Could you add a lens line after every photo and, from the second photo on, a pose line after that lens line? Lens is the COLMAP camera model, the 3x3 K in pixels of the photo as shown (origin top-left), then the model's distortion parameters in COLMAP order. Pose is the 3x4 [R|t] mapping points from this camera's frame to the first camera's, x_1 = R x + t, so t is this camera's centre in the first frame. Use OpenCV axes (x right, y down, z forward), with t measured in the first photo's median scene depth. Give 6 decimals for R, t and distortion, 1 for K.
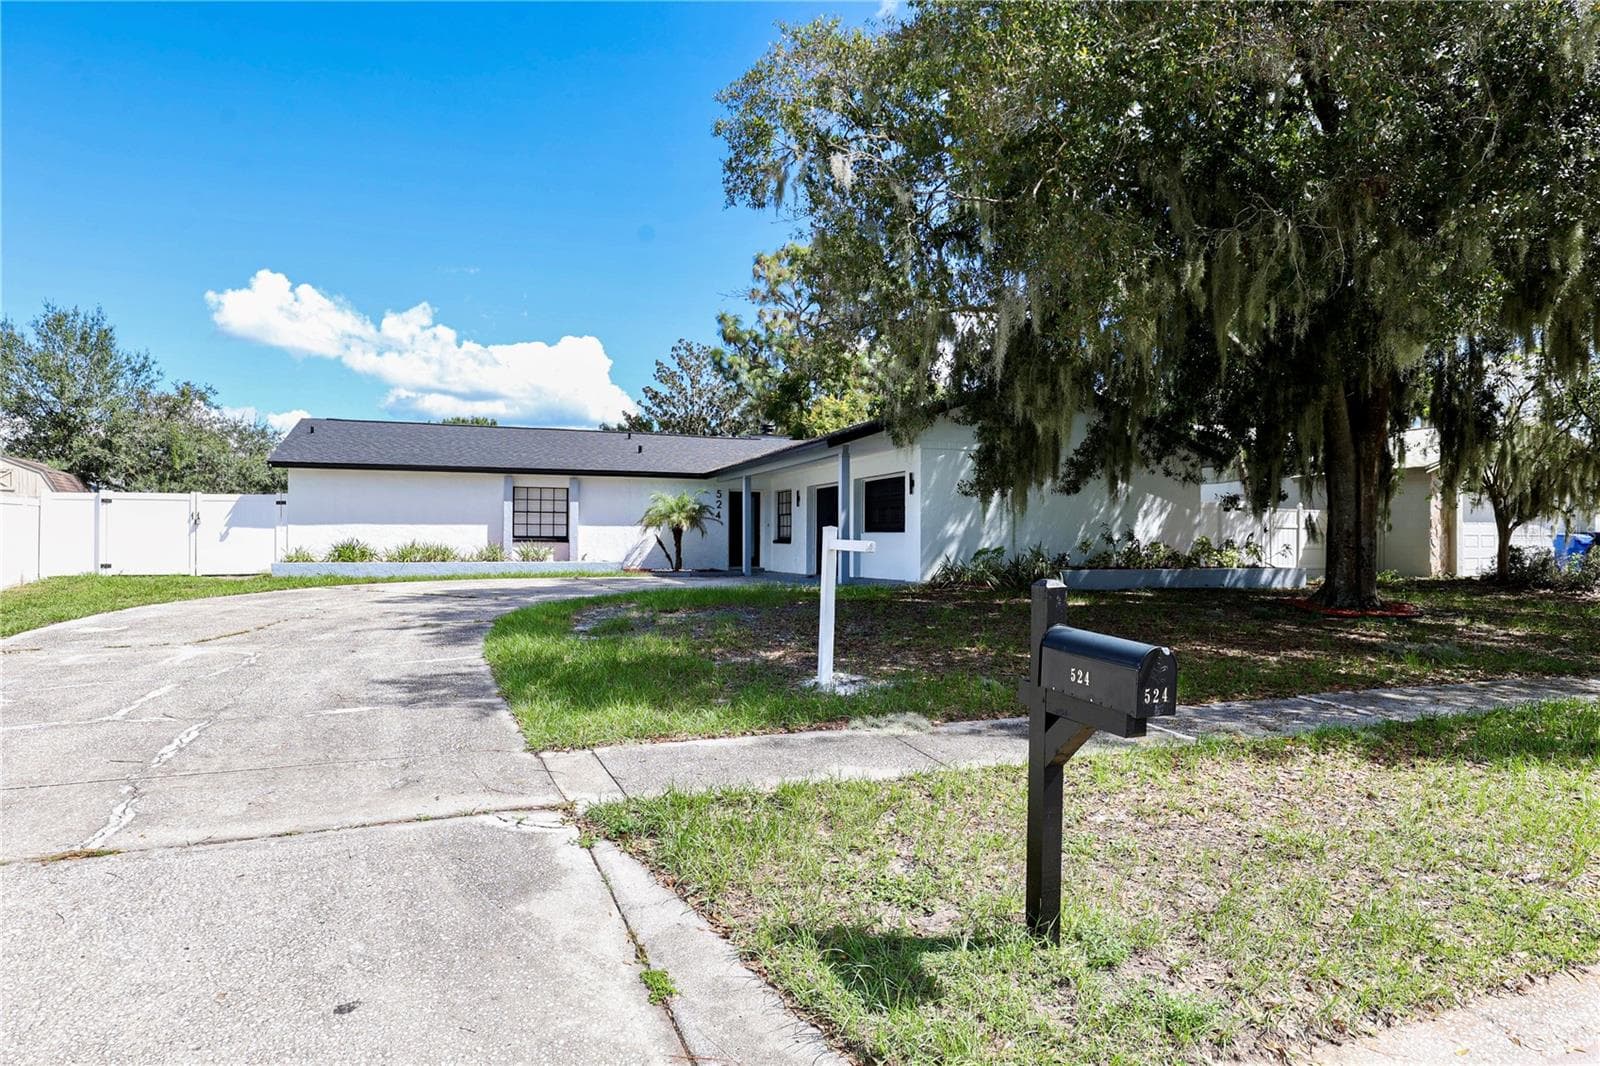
lens RADIAL K [[869.6, 0, 800.0], [0, 869.6, 533.0], [0, 0, 1]] dist [-0.012511, 0.001993]
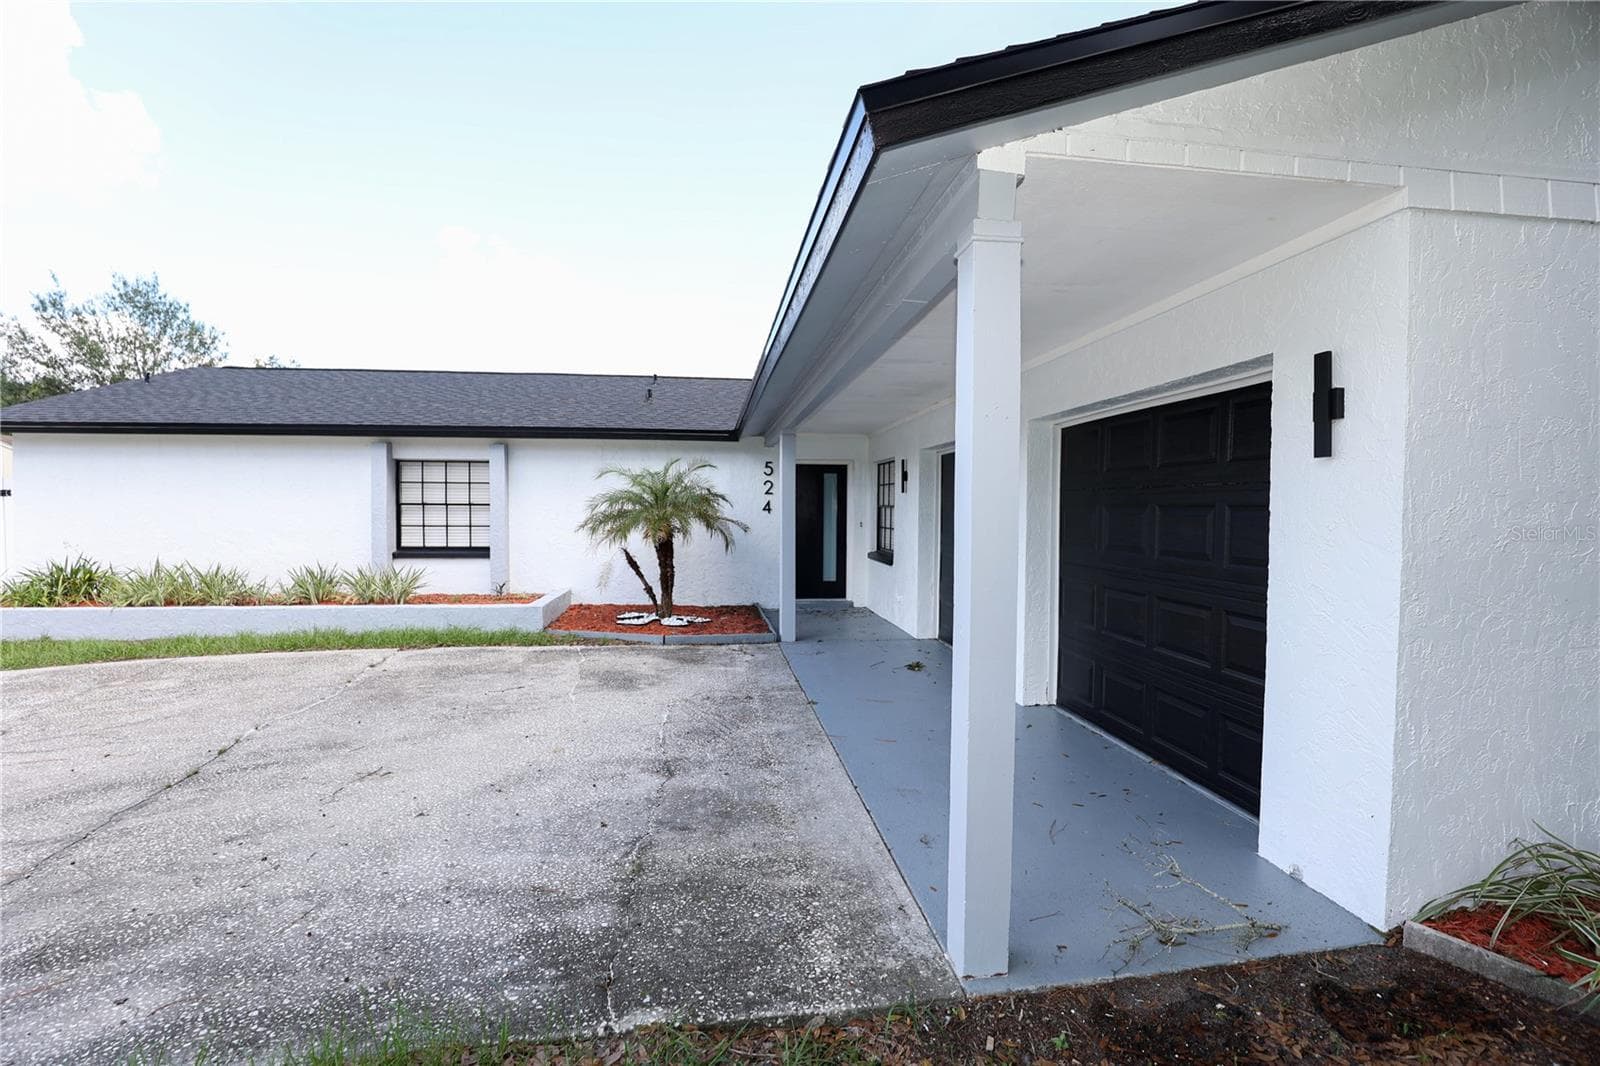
lens RADIAL K [[736.2, 0, 785.8], [0, 736.2, 527.4], [0, 0, 1]] dist [-0.012363, -0.000014]
pose [[0.969655, 0.006606, -0.244390, 0.043985], [0.001503, 0.999455, 0.032980, -0.031705], [0.244474, -0.032346, 0.969116, 0.760432]]
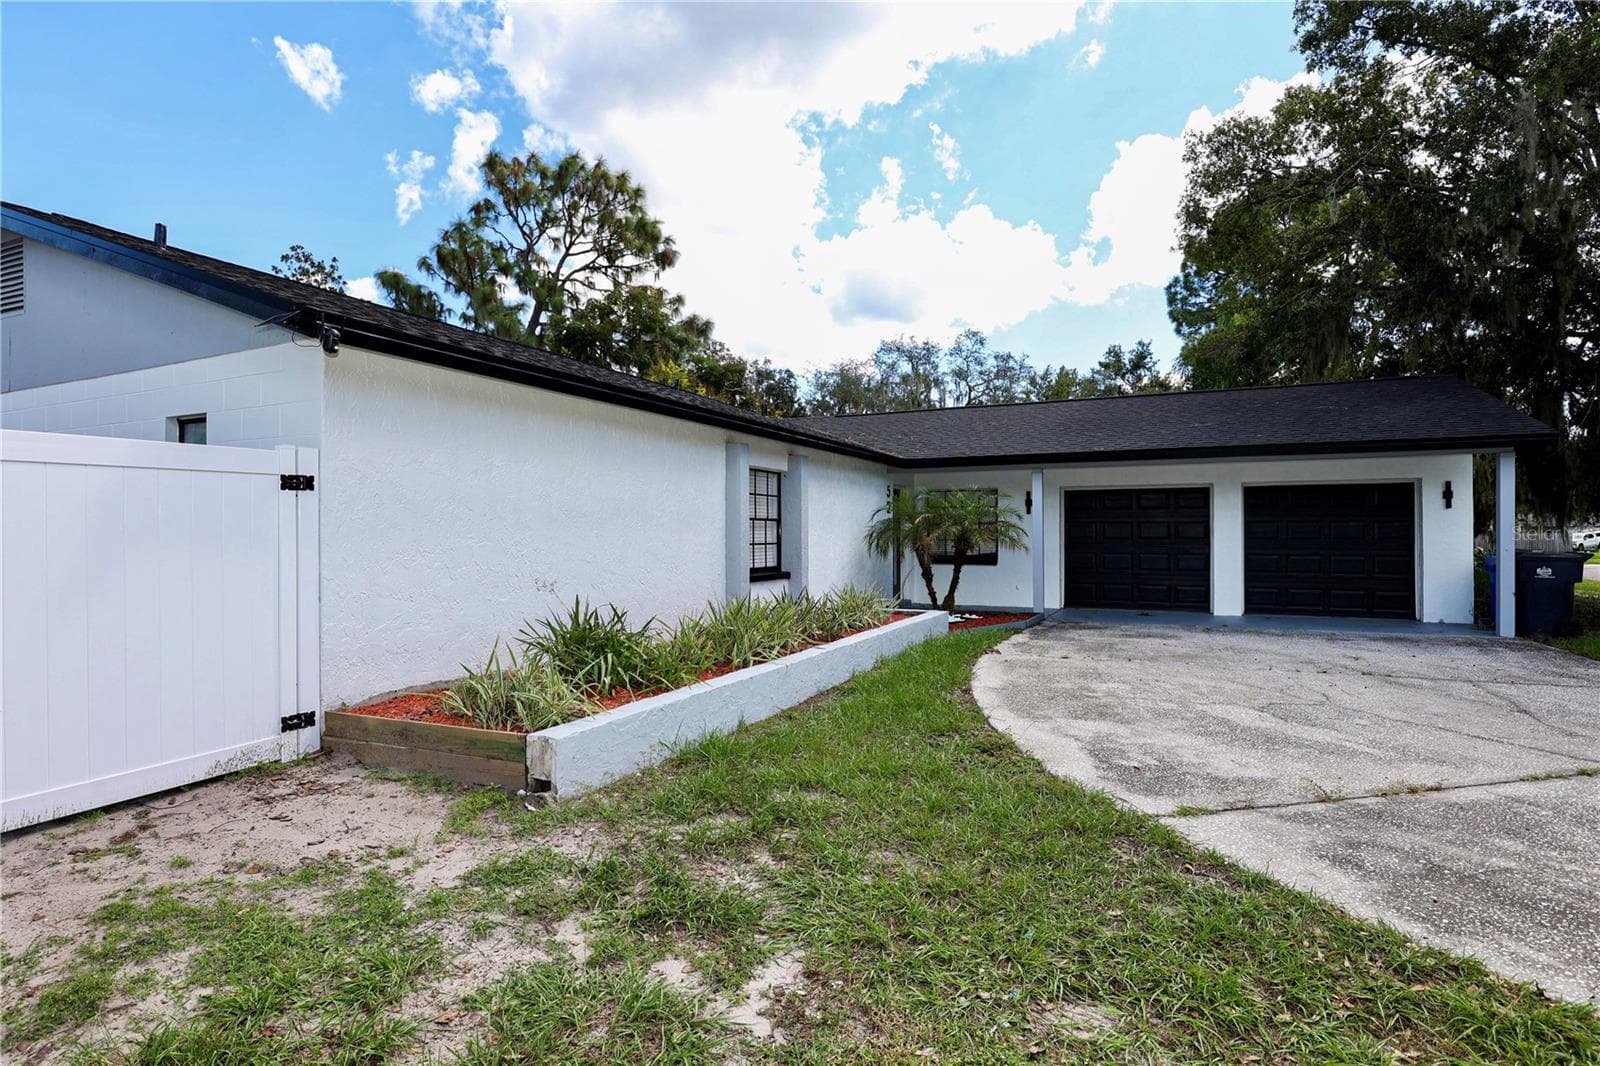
lens RADIAL K [[799.8, 0, 800.0], [0, 799.8, 533.0], [0, 0, 1]] dist [0.043431, 0.000083]
pose [[0.729874, -0.007994, 0.683535, -0.763969], [0.005916, 0.999968, 0.005378, -0.024284], [-0.683556, 0.000118, 0.729898, 0.838801]]
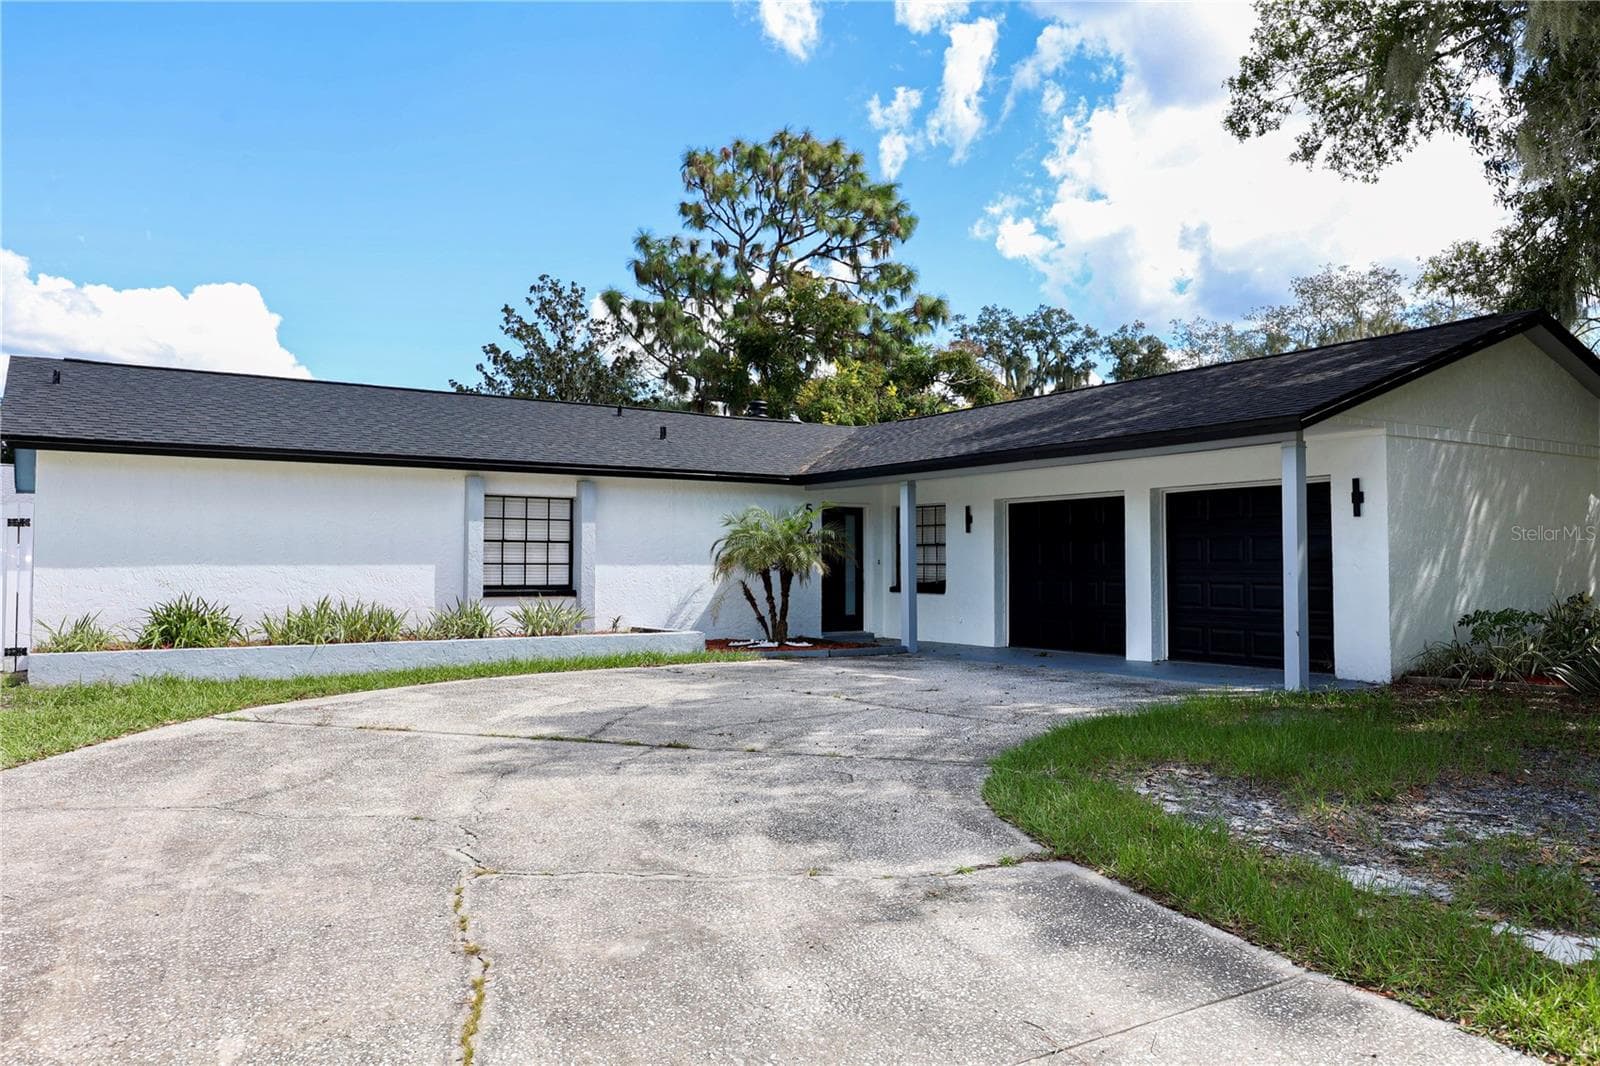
lens RADIAL K [[1123.5, 0, 800.0], [0, 1123.5, 533.0], [0, 0, 1]] dist [-0.001141, 0.045735]
pose [[0.976624, 0.002326, 0.214943, -0.364414], [0.002484, 0.999753, -0.022107, -0.017157], [-0.214941, 0.022124, 0.976376, 0.345426]]
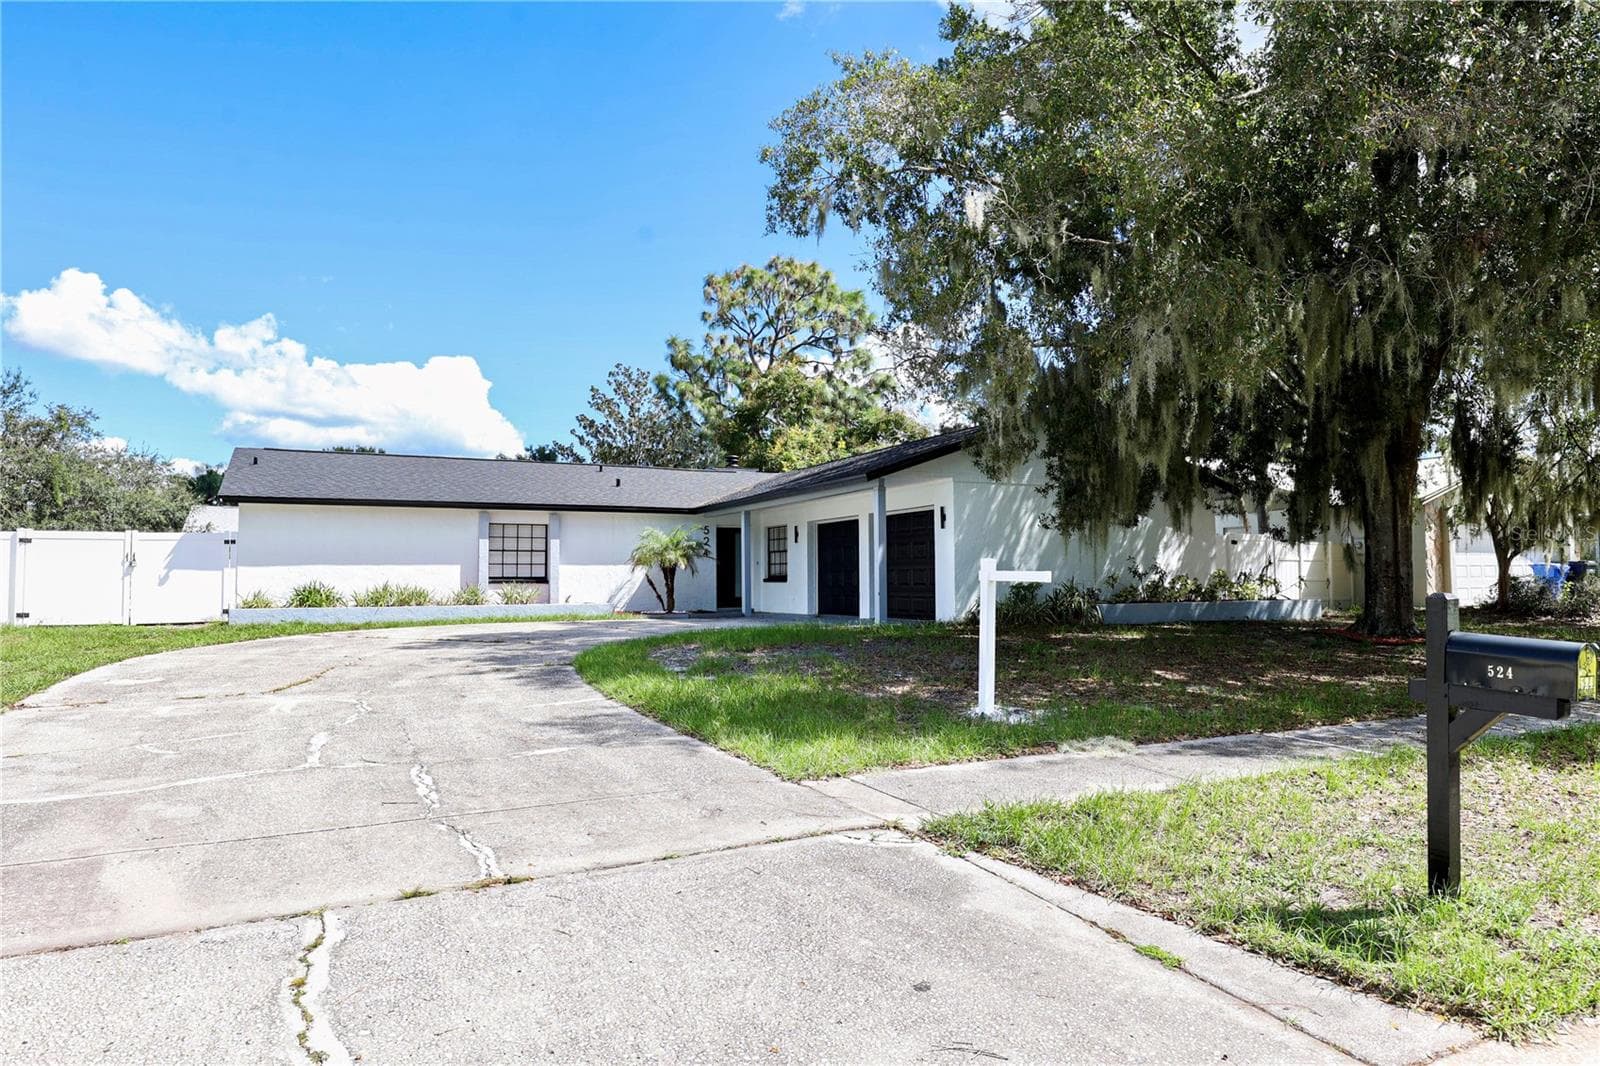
lens RADIAL K [[945.2, 0, 803.6], [0, 945.2, 533.4], [0, 0, 1]] dist [-0.003992, 0.000349]
pose [[0.994615, -0.006101, 0.103460, -0.129957], [0.010440, 0.999086, -0.041452, 0.003012], [-0.103113, 0.042309, 0.993769, -0.034212]]
